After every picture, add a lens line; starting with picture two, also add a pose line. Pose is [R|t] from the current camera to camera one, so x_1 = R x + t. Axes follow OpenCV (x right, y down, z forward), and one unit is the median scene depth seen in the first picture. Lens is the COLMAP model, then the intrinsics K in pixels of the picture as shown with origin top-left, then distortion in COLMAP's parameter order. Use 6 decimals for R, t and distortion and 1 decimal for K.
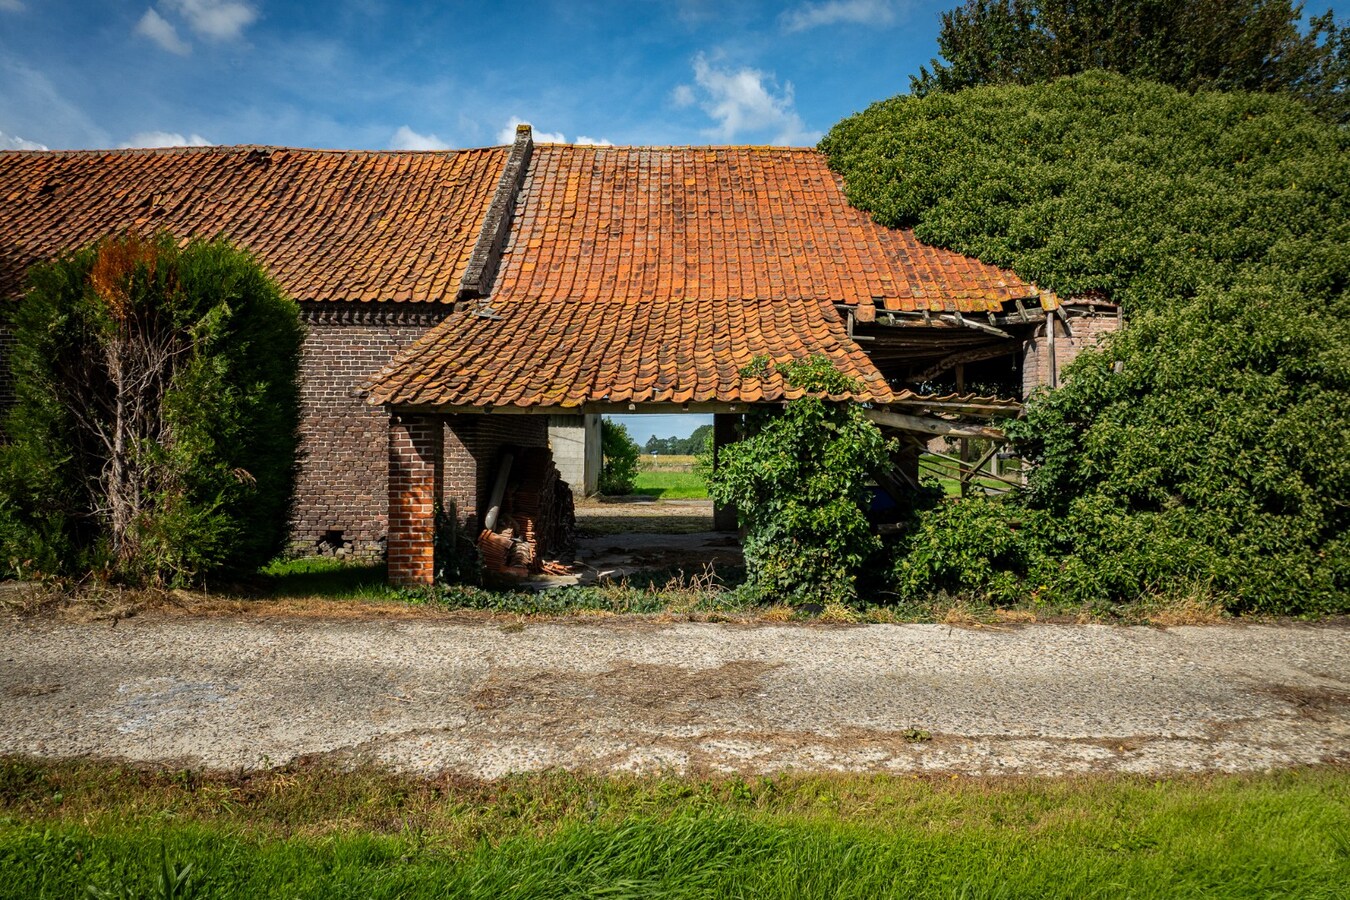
lens RADIAL K [[952.8, 0, 672.8], [0, 952.8, 448.7], [0, 0, 1]] dist [-0.035698, 0.007279]
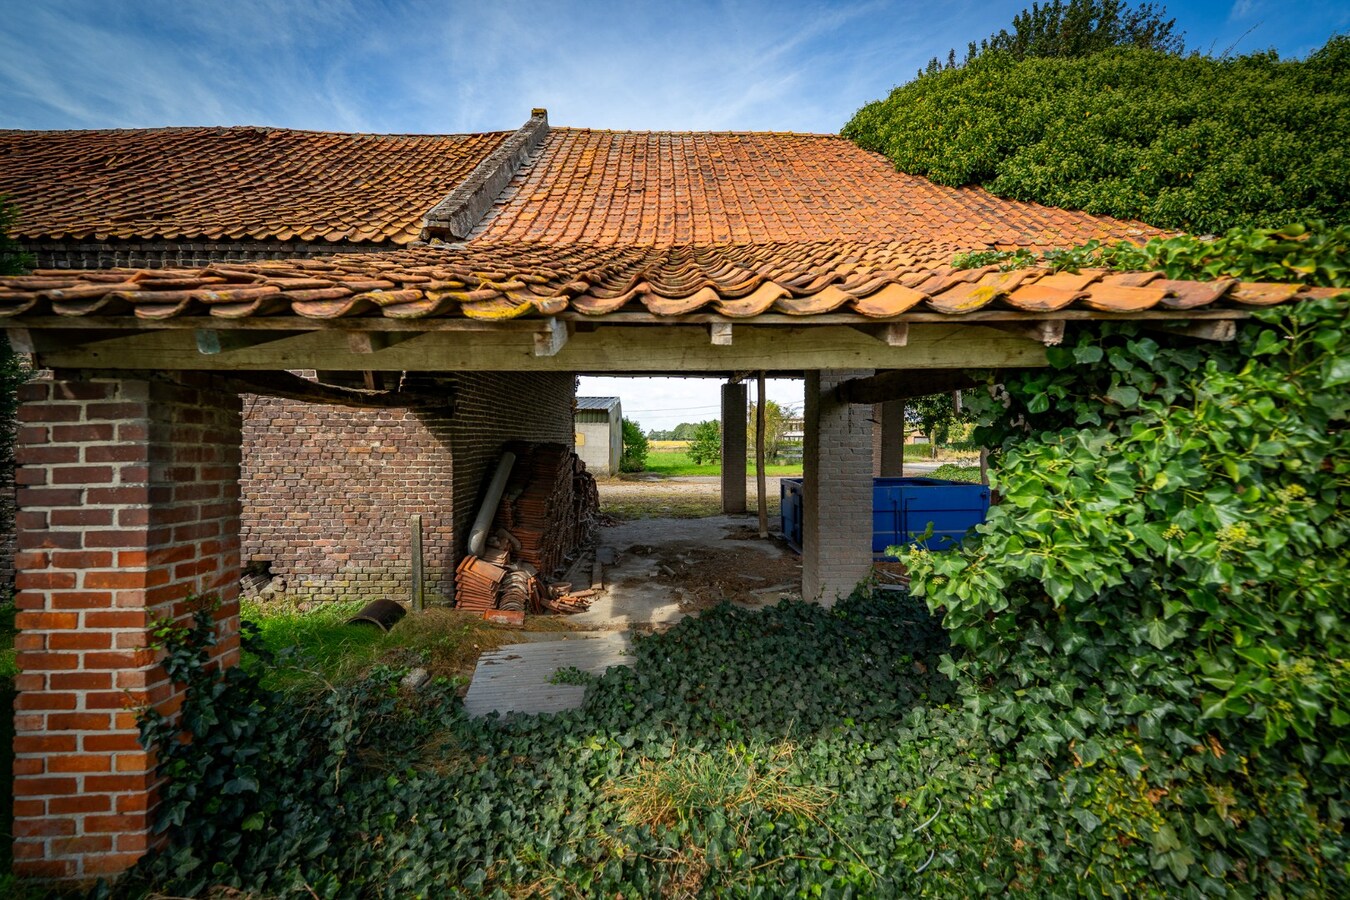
lens RADIAL K [[567.2, 0, 678.6], [0, 567.2, 444.2], [0, 0, 1]] dist [-0.003977, -0.000022]
pose [[0.999683, -0.005861, 0.024495, -0.037659], [0.005558, 0.999908, 0.012410, -0.007039], [-0.024565, -0.012270, 0.999623, 0.503379]]
